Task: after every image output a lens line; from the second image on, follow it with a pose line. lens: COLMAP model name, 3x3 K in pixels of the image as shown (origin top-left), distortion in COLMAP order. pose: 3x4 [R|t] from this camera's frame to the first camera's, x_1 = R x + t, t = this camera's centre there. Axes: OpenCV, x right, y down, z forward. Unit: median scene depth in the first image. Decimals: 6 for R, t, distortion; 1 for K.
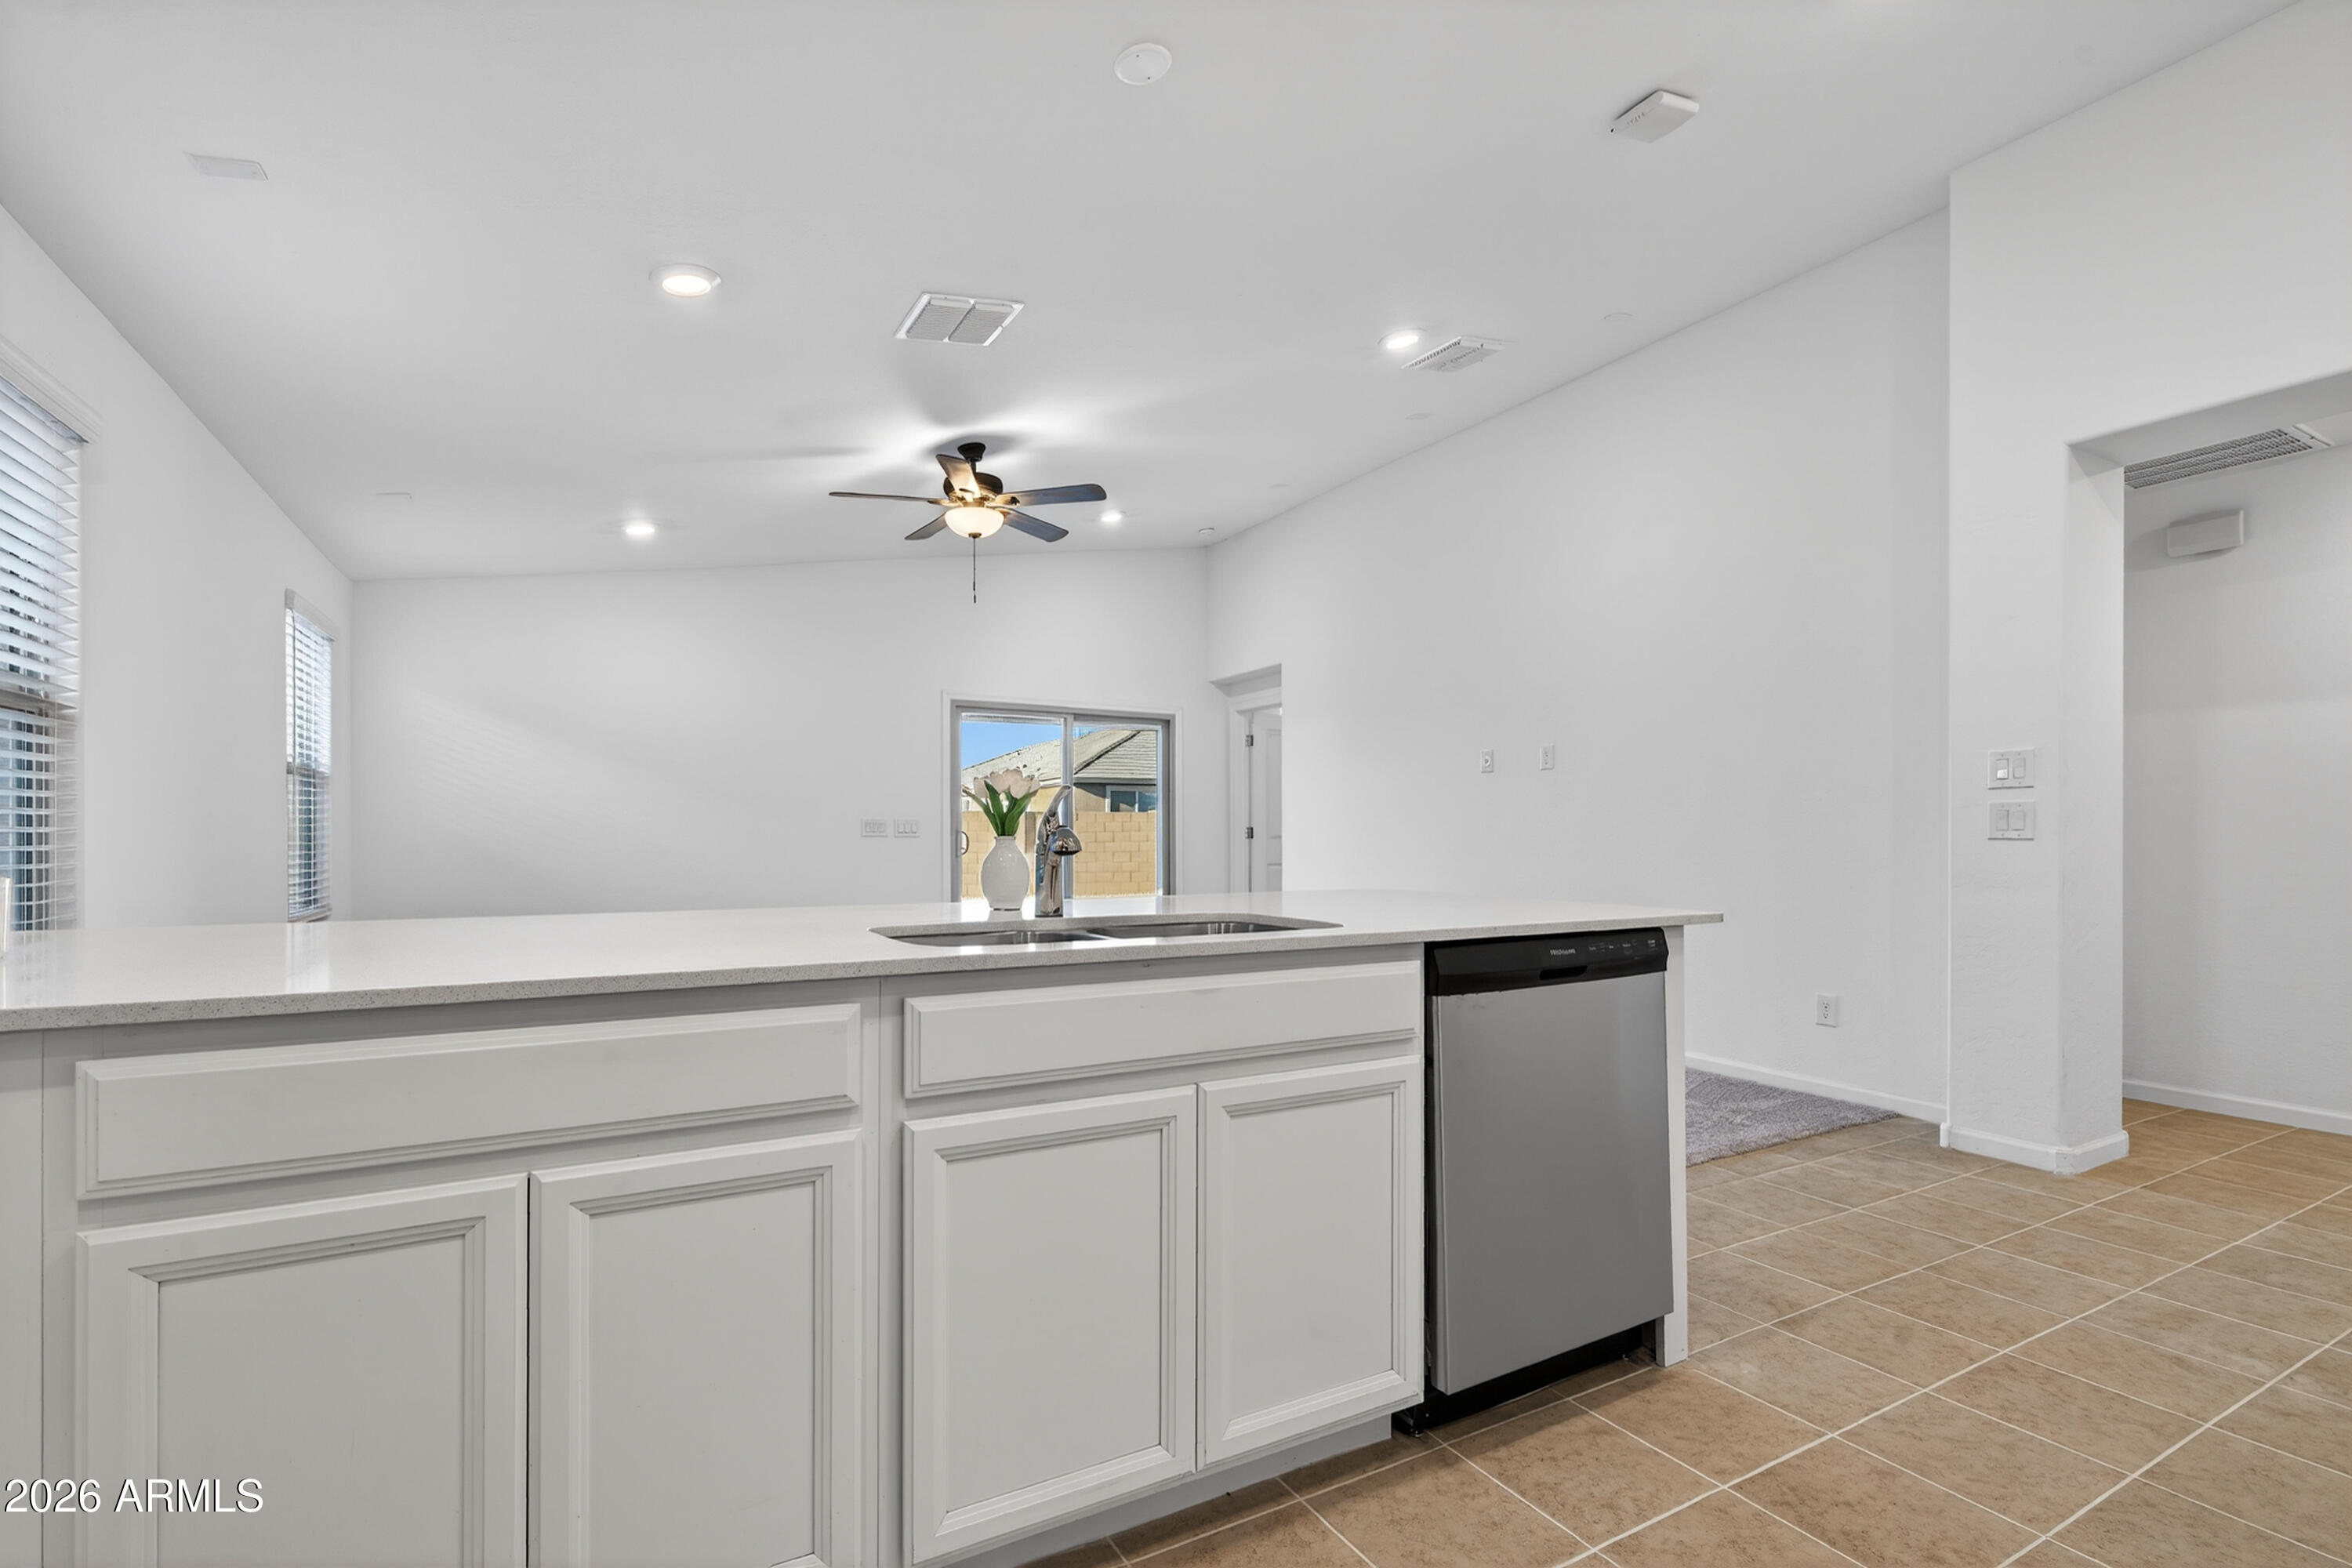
lens RADIAL K [[1056.0, 0, 1177.2], [0, 1056.0, 841.6], [0, 0, 1]] dist [-0.003213, 0.001011]
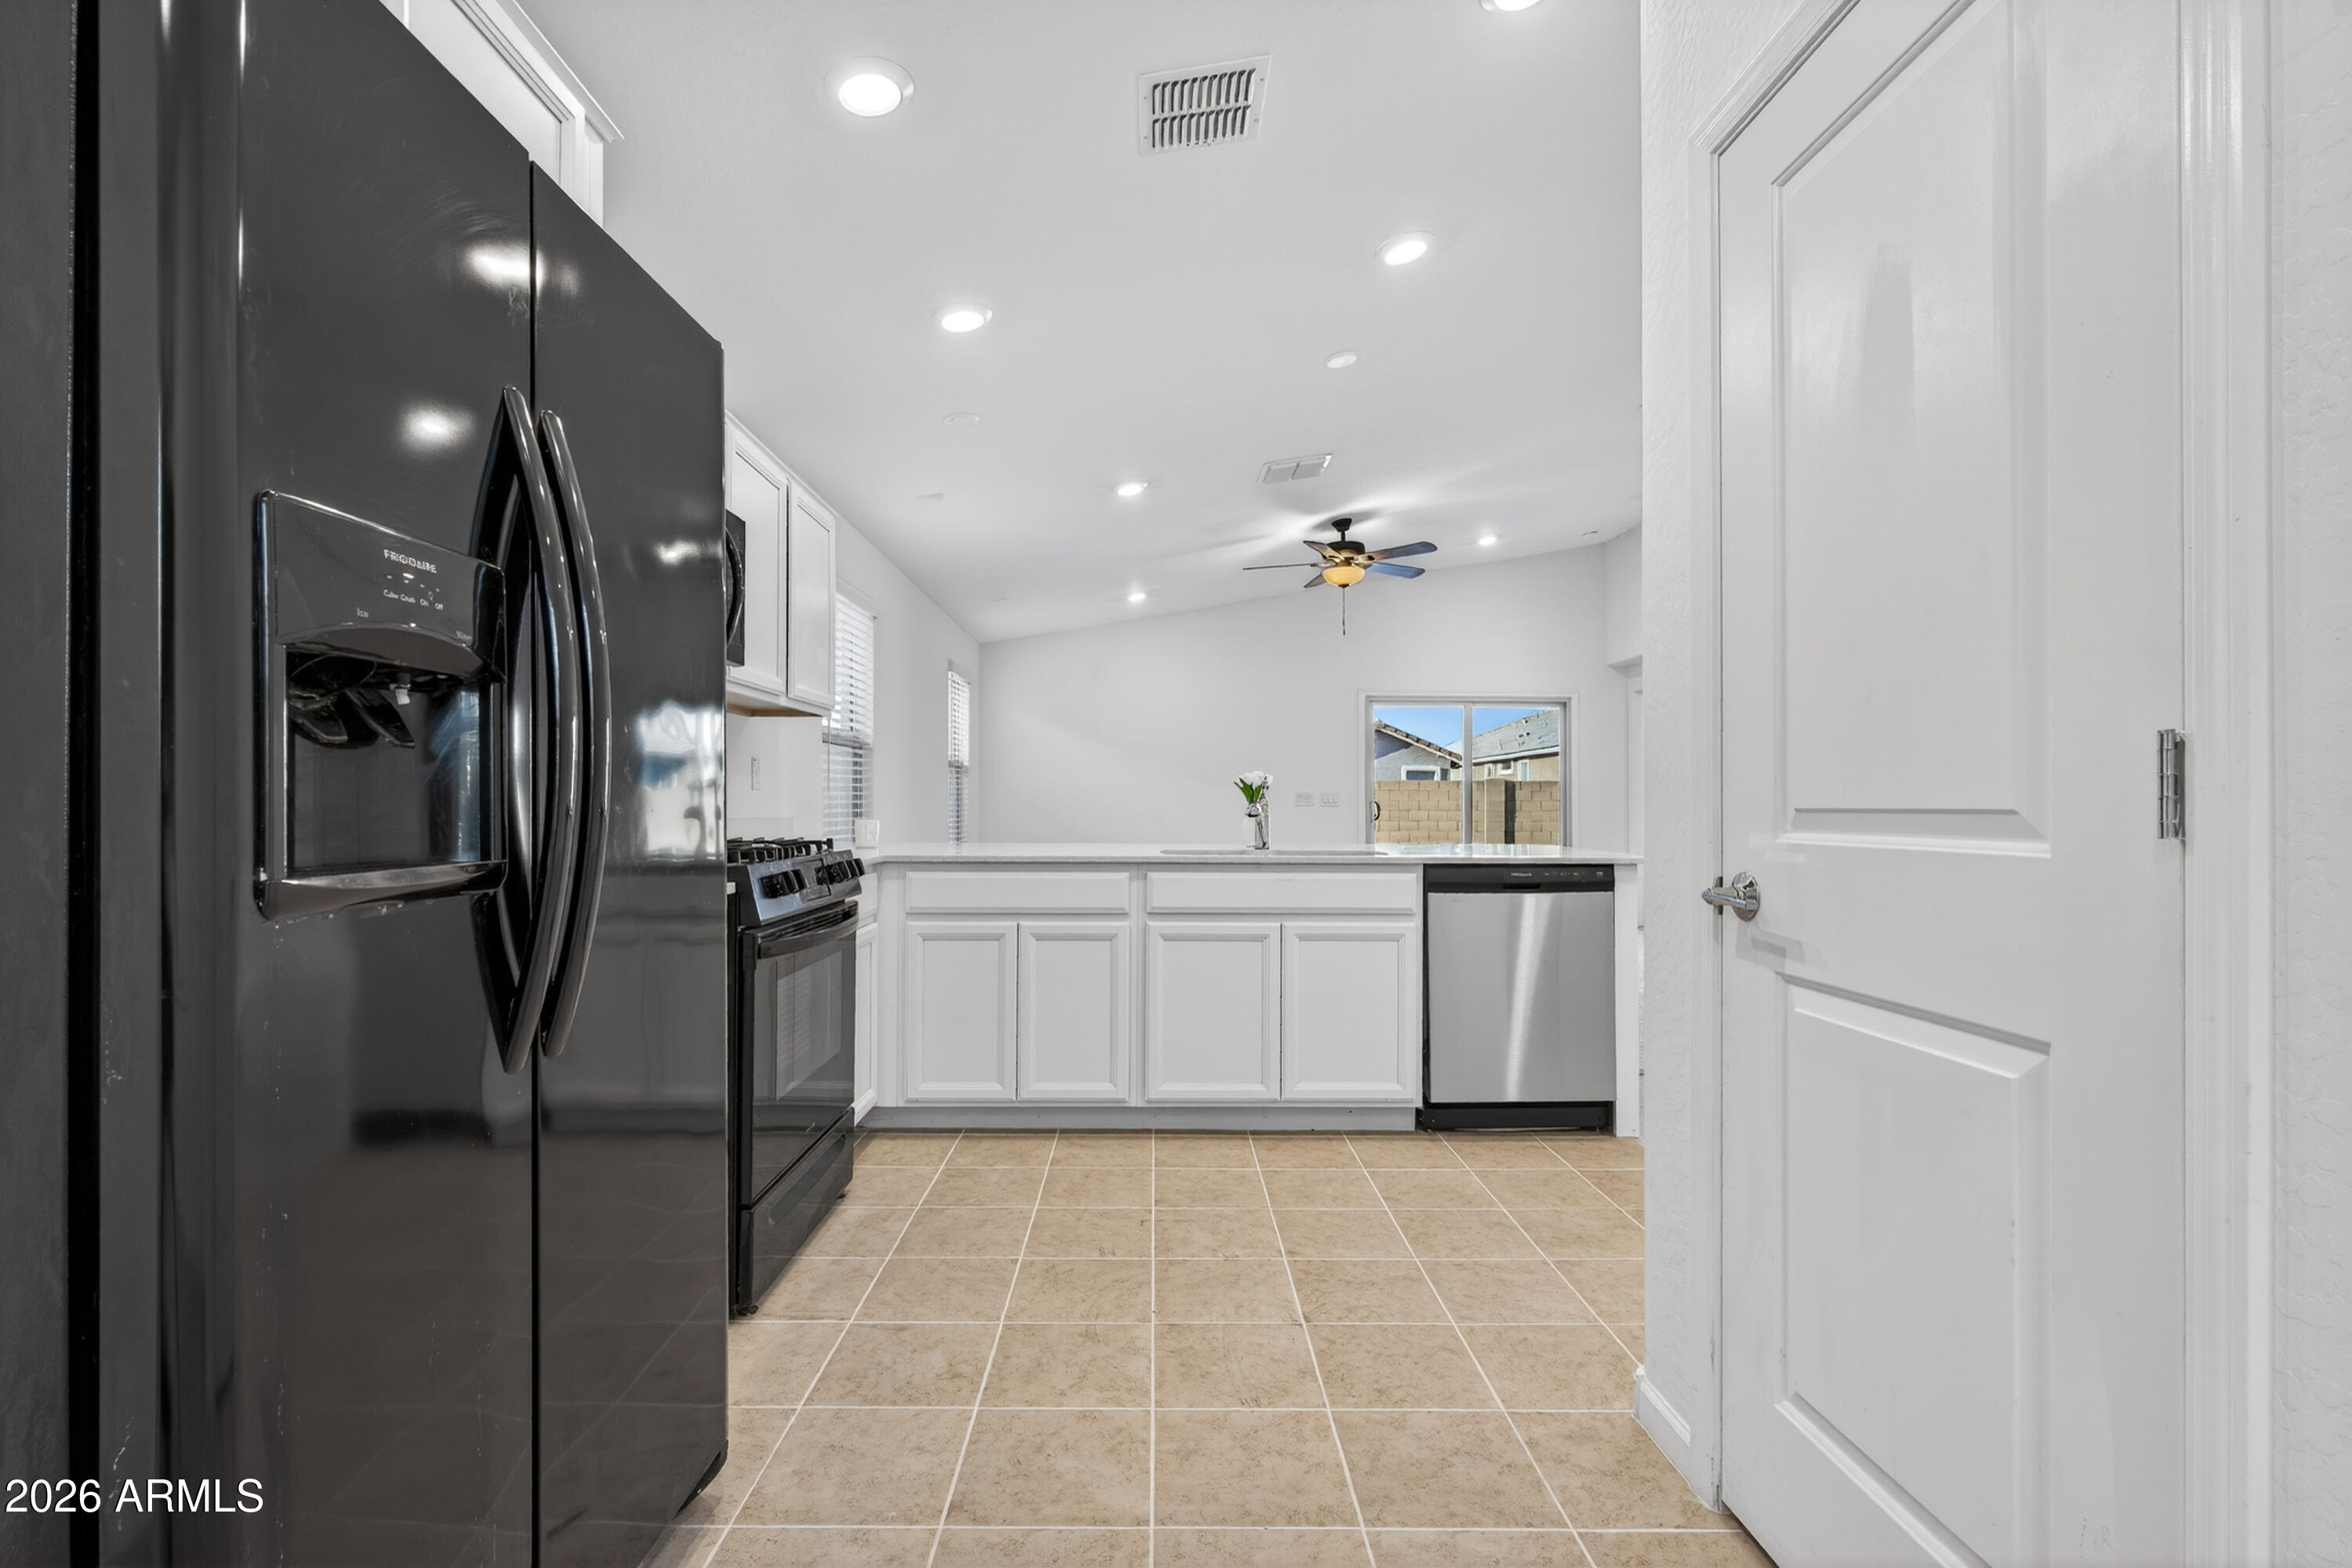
lens RADIAL K [[1056.0, 0, 1177.1], [0, 1056.0, 798.6], [0, 0, 1]] dist [-0.003213, 0.001011]
pose [[0.885398, 0.000486, -0.464834, 0.624008], [-0.005099, 0.999949, -0.008666, -0.003440], [0.464806, 0.010043, 0.885355, -0.764677]]
